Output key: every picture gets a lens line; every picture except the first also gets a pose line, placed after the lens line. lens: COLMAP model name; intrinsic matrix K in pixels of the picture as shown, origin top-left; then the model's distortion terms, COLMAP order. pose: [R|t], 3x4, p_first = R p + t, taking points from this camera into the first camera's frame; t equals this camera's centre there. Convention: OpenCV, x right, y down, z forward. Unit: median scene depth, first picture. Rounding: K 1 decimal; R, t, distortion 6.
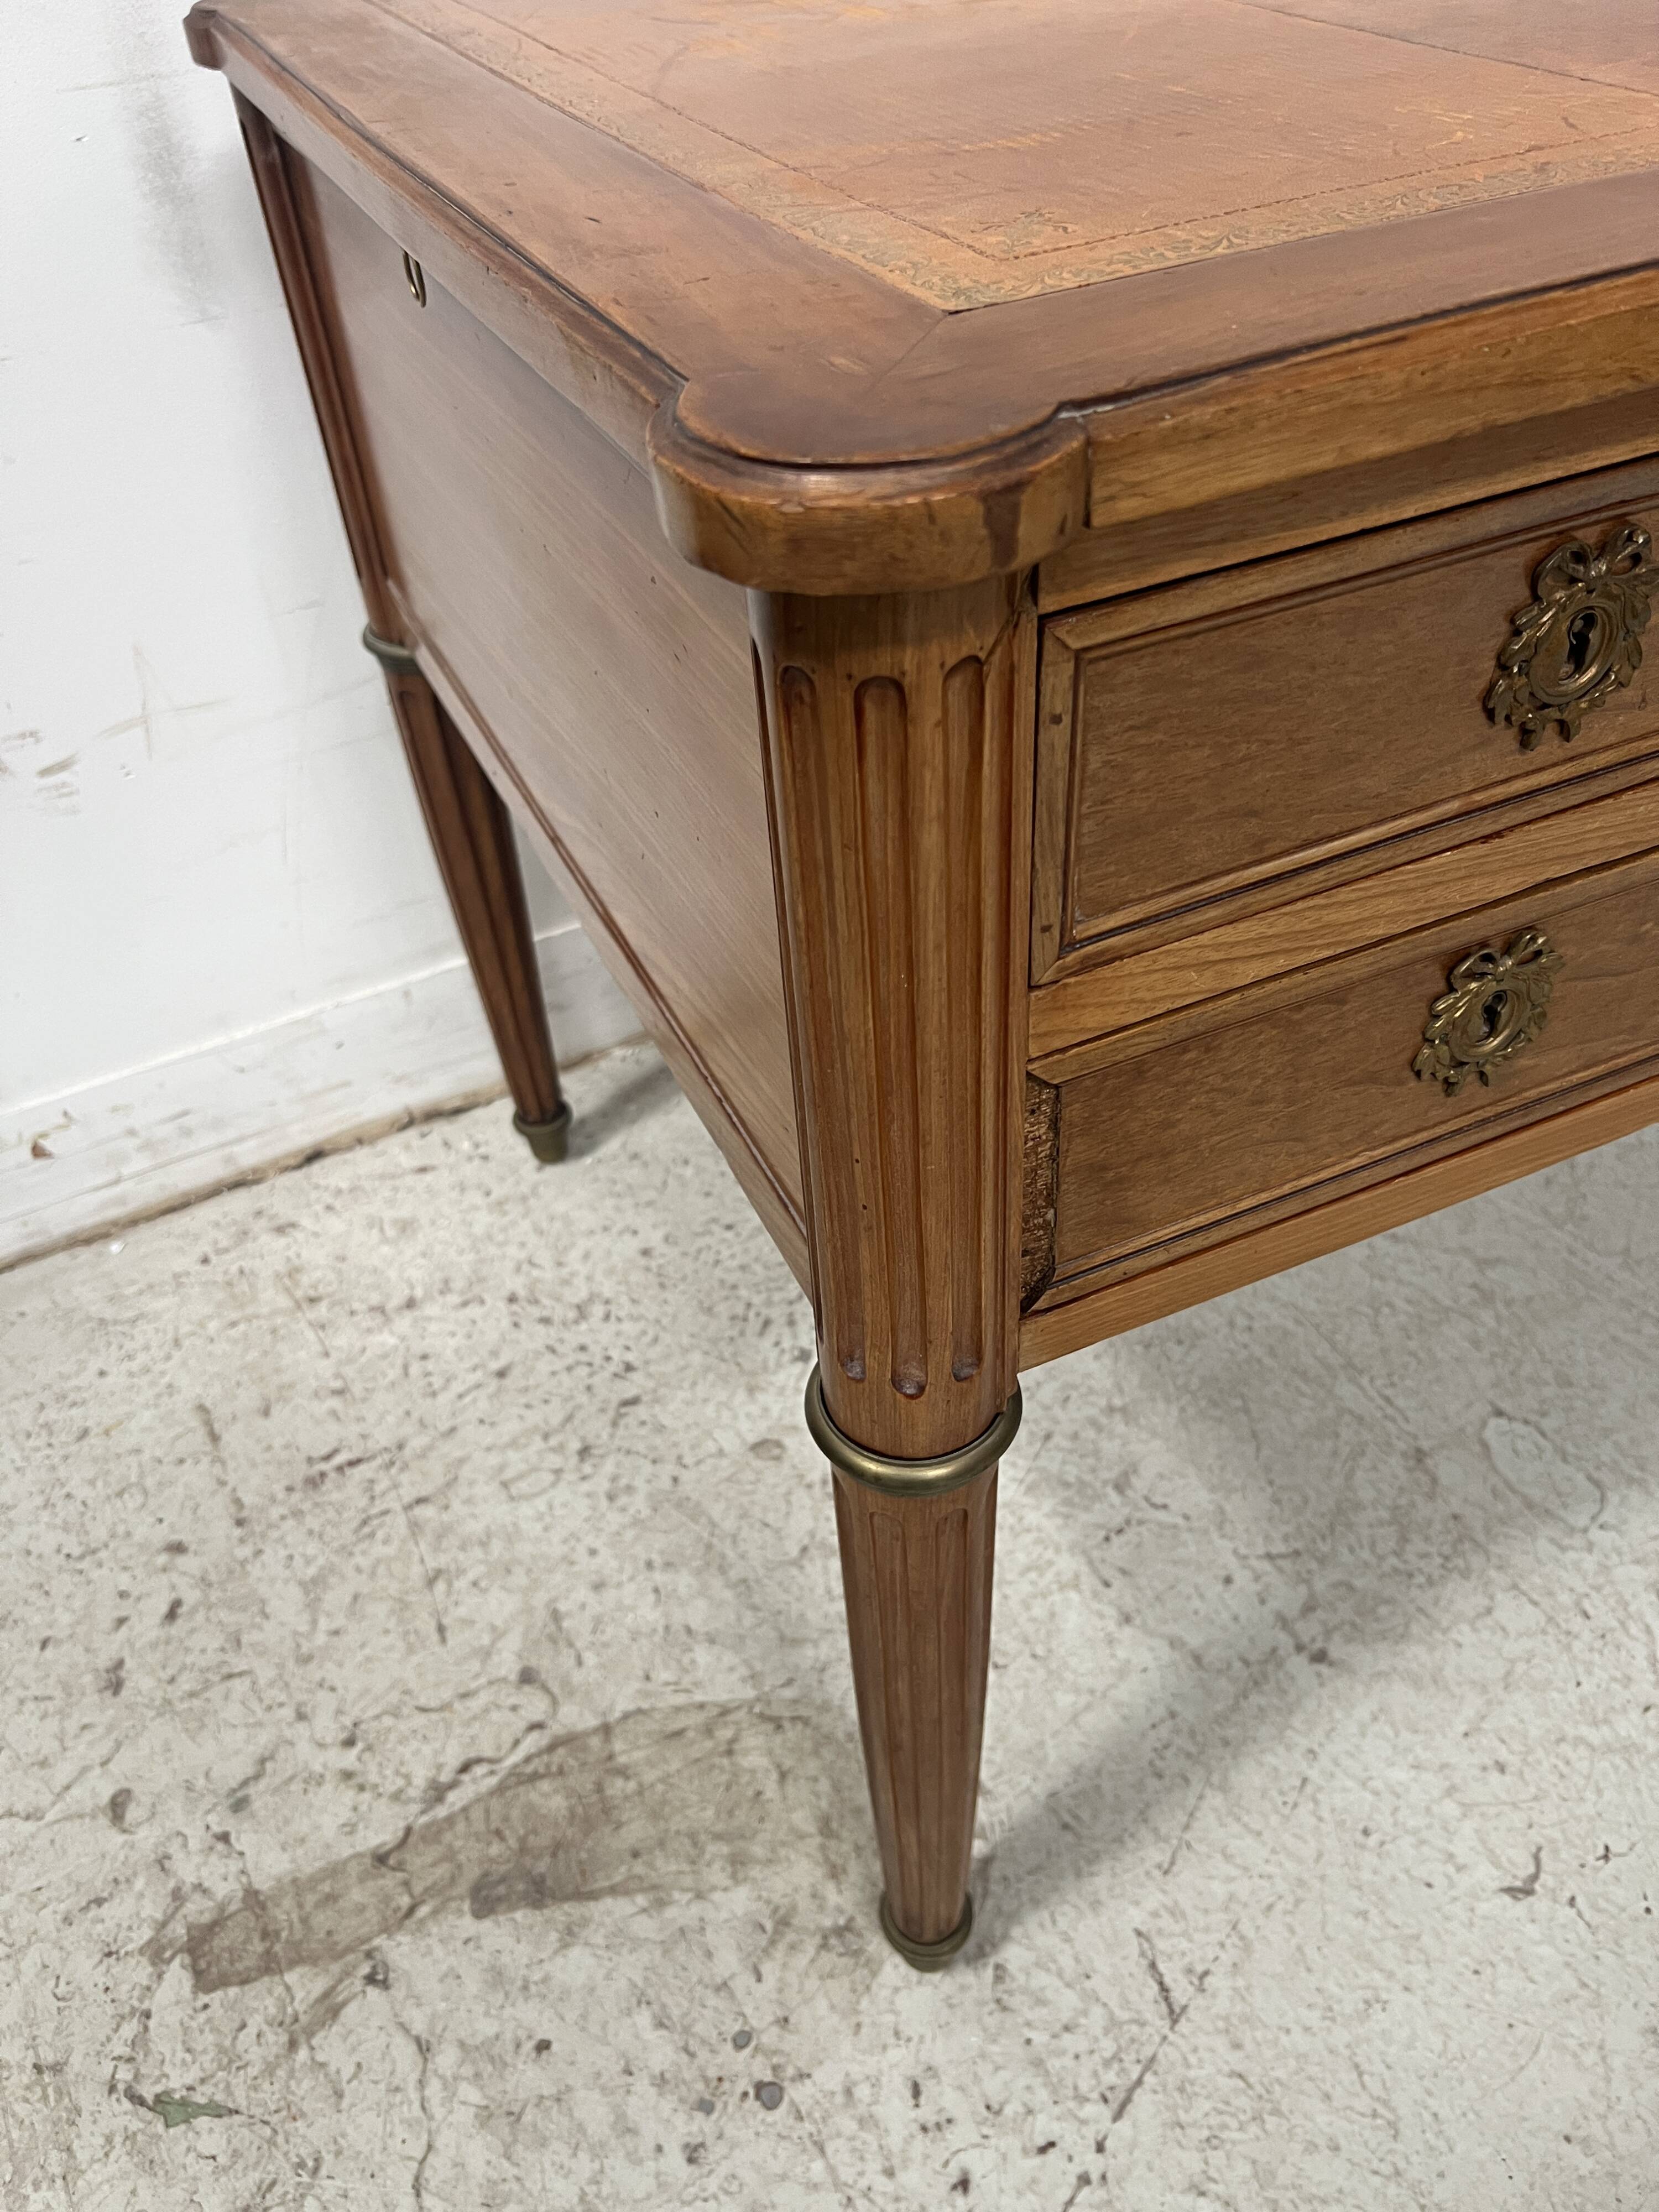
lens RADIAL K [[1685.6, 0, 812.7], [0, 1685.6, 1127.7], [0, 0, 1]] dist [0.039662, -0.051509]
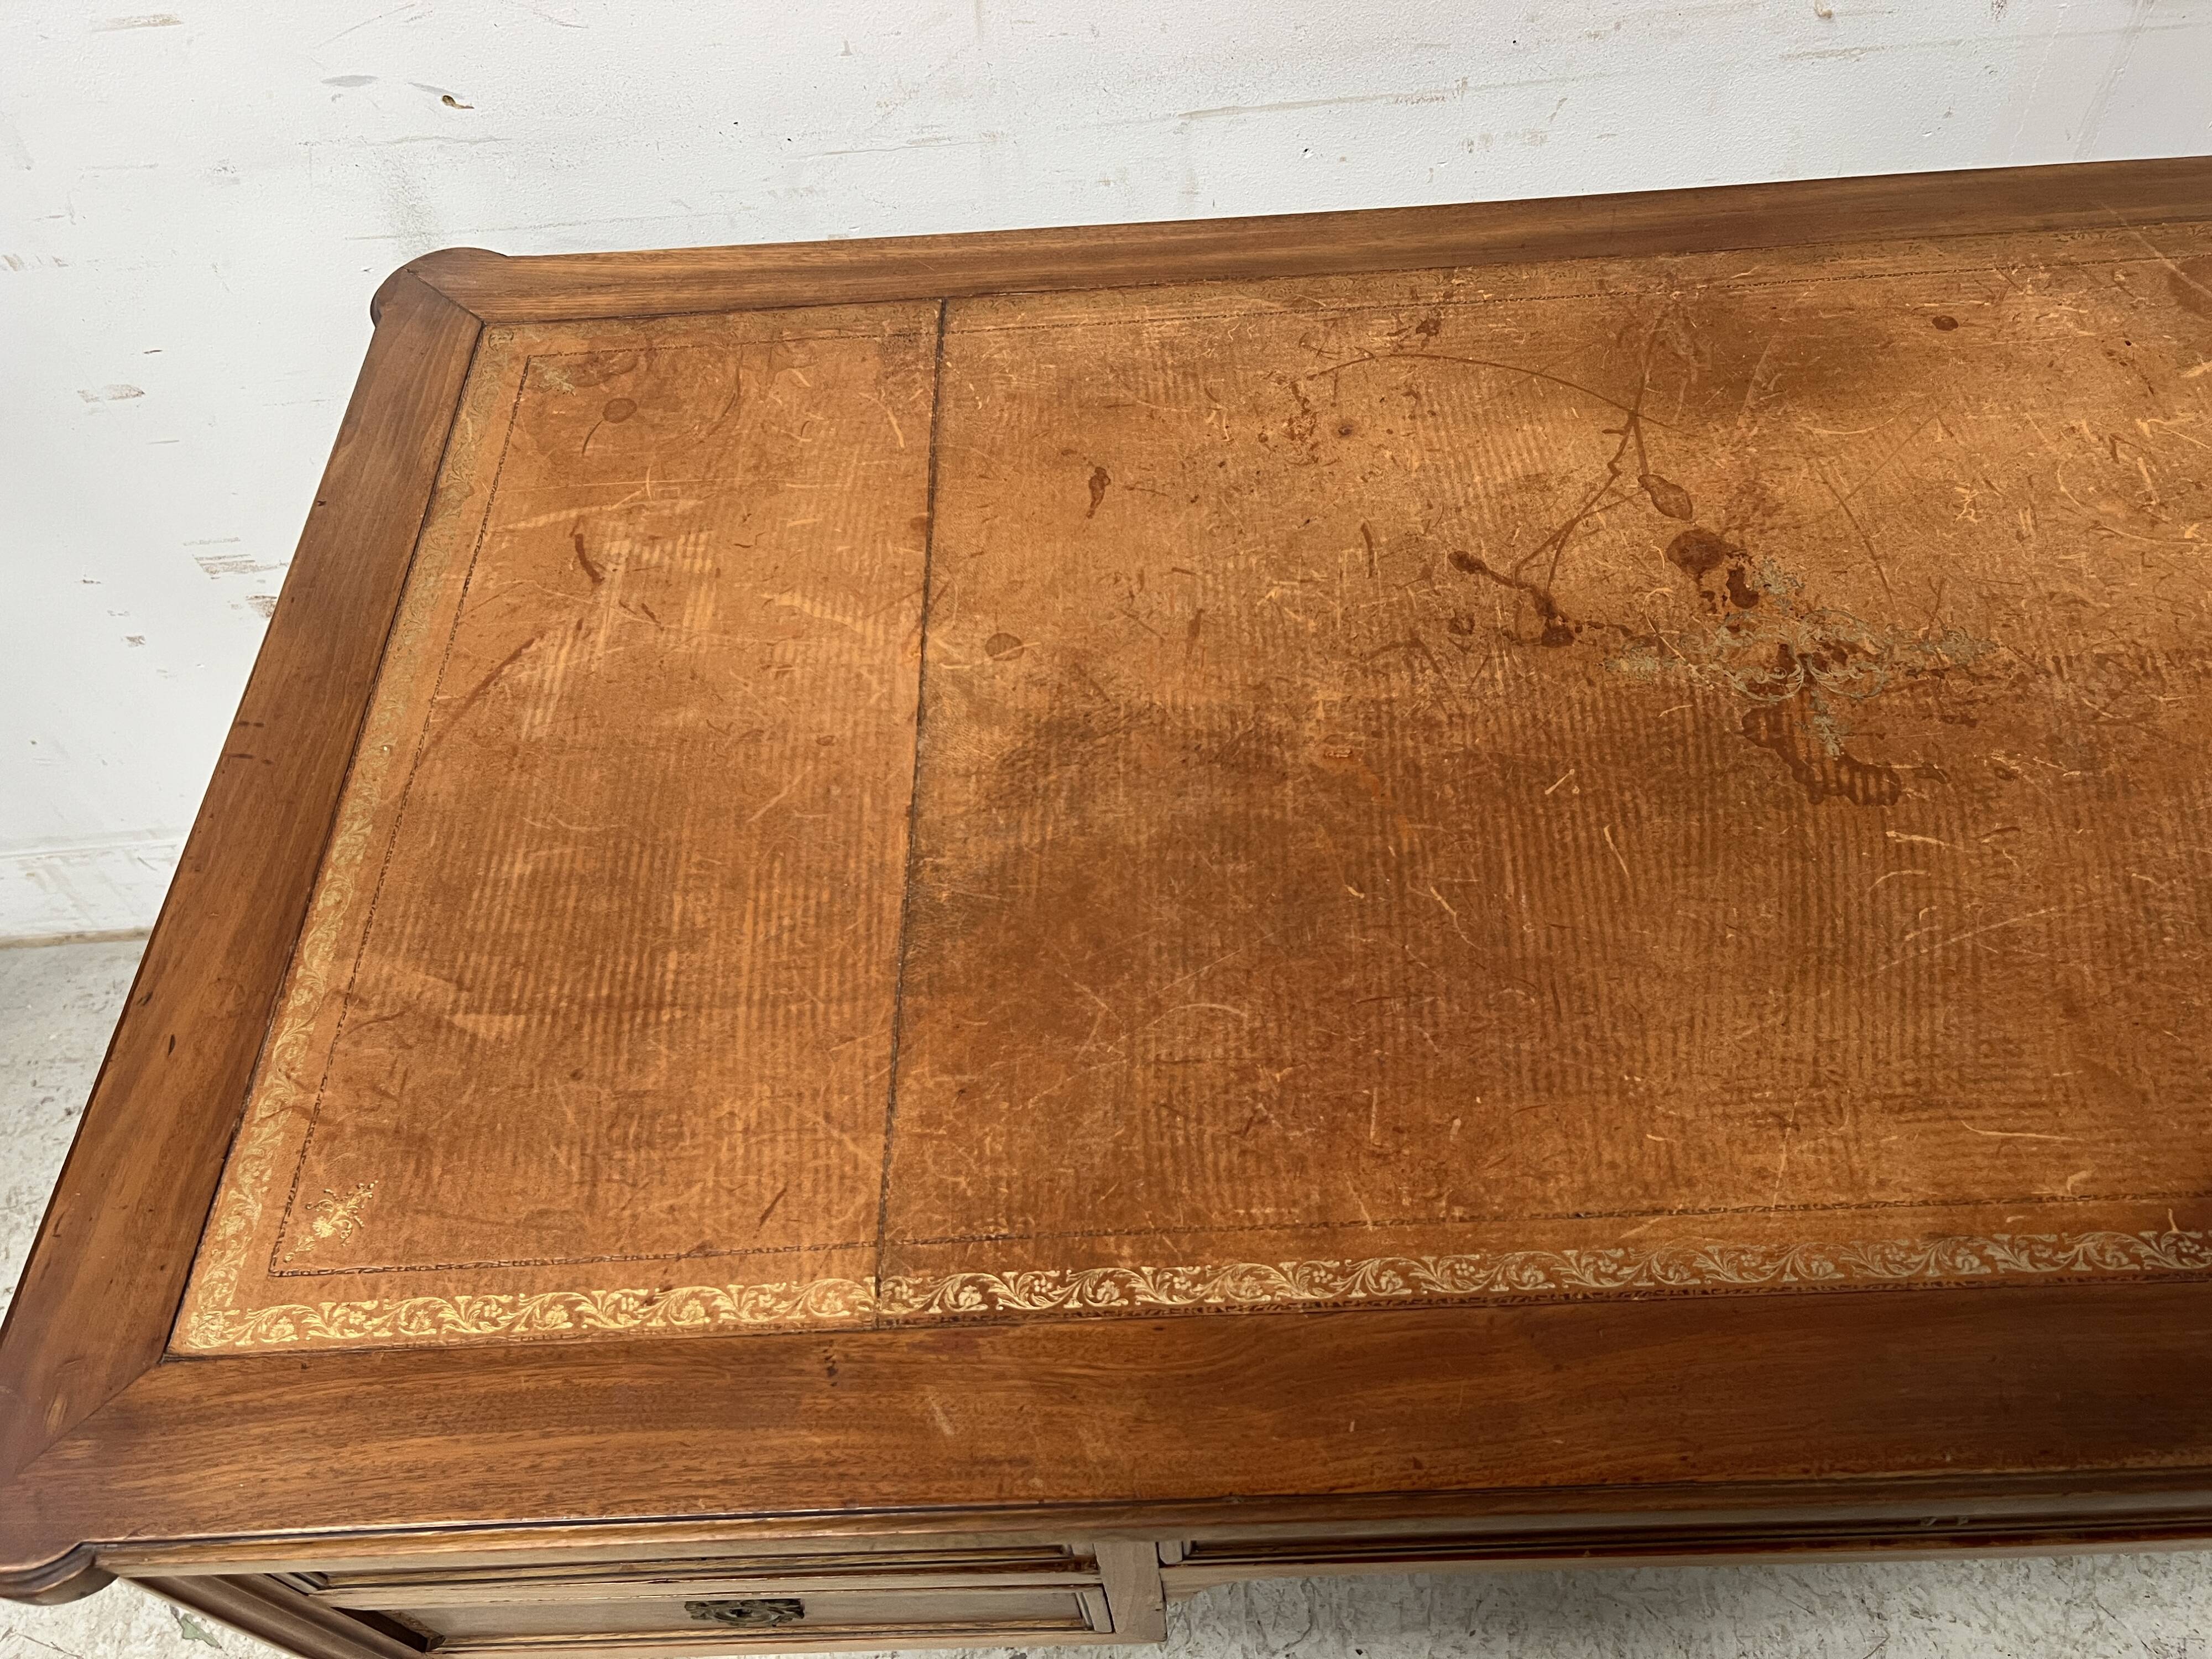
lens RADIAL K [[1685.6, 0, 1106.8], [0, 1685.6, 848.2], [0, 0, 1]] dist [0.039662, -0.051509]
pose [[0.920929, 0.323845, -0.216830, 0.482052], [-0.260040, 0.924994, 0.277067, -0.700720], [0.290293, -0.198774, 0.936066, -0.082347]]
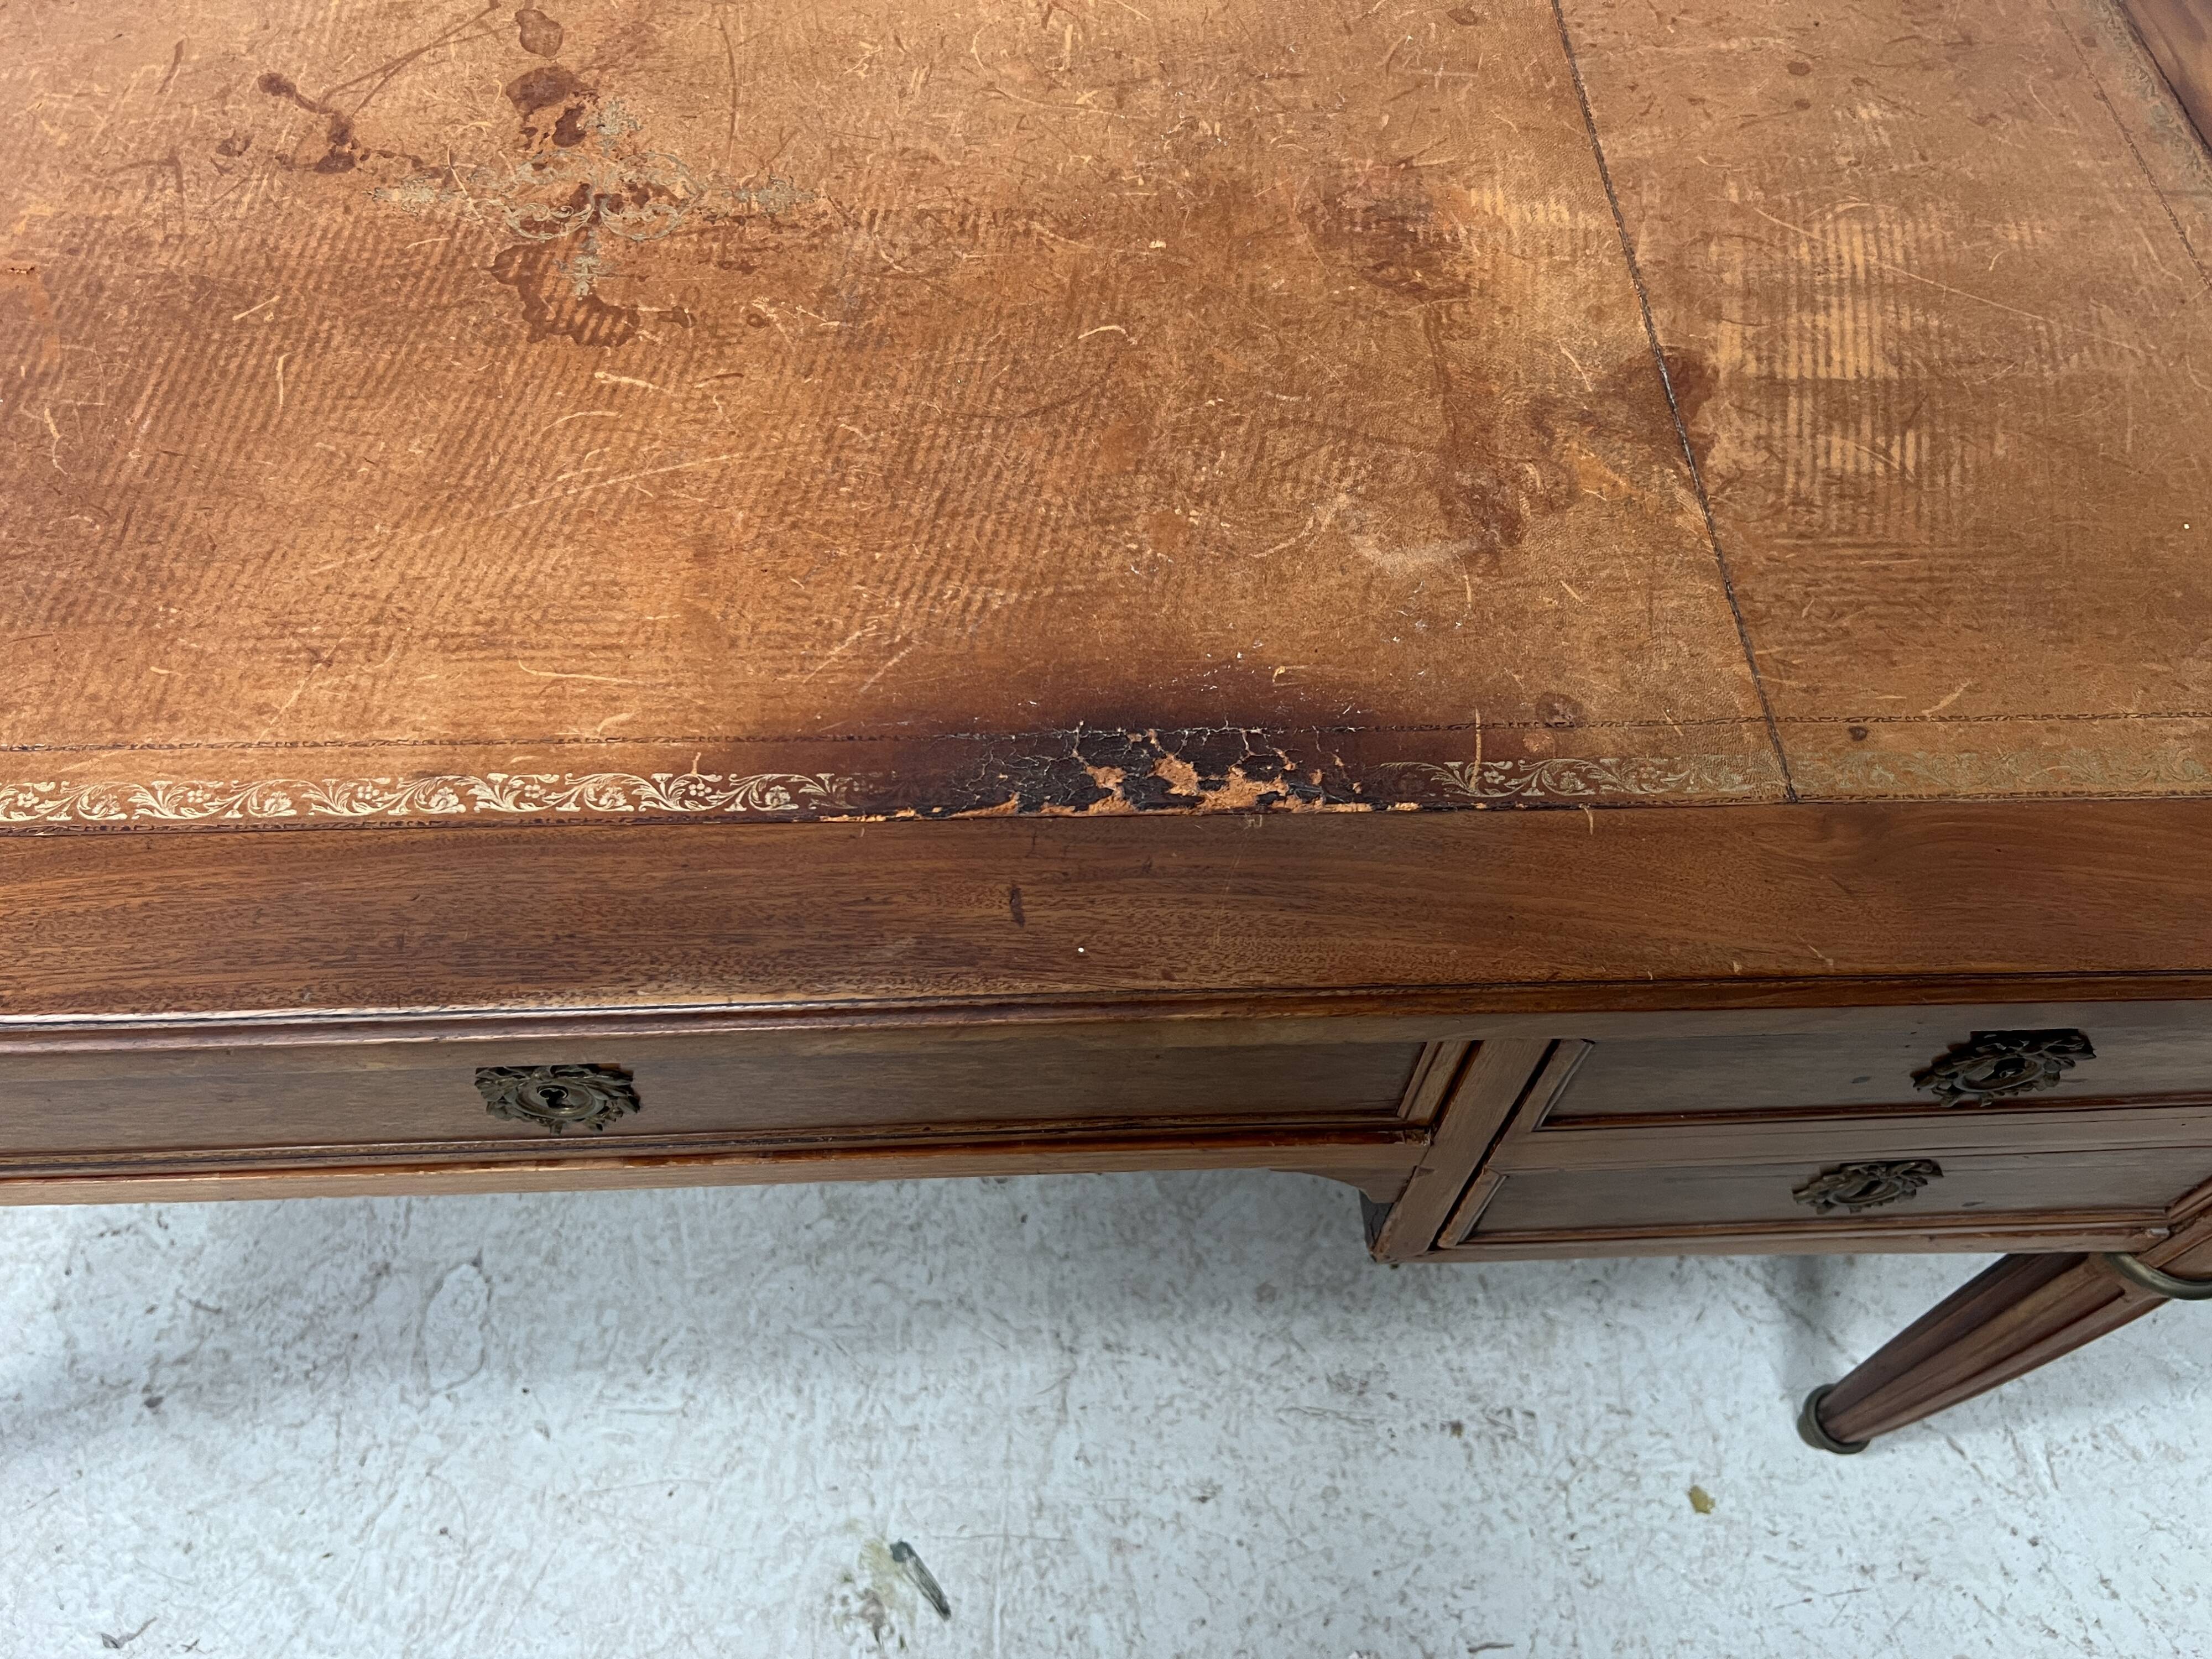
lens RADIAL K [[1685.6, 0, 1106.4], [0, 1685.6, 841.9], [0, 0, 1]] dist [0.039662, -0.051509]
pose [[0.925726, 0.362386, -0.108202, 0.994374], [-0.314716, 0.896801, 0.310969, -0.691988], [0.209727, -0.253819, 0.944241, 0.111210]]
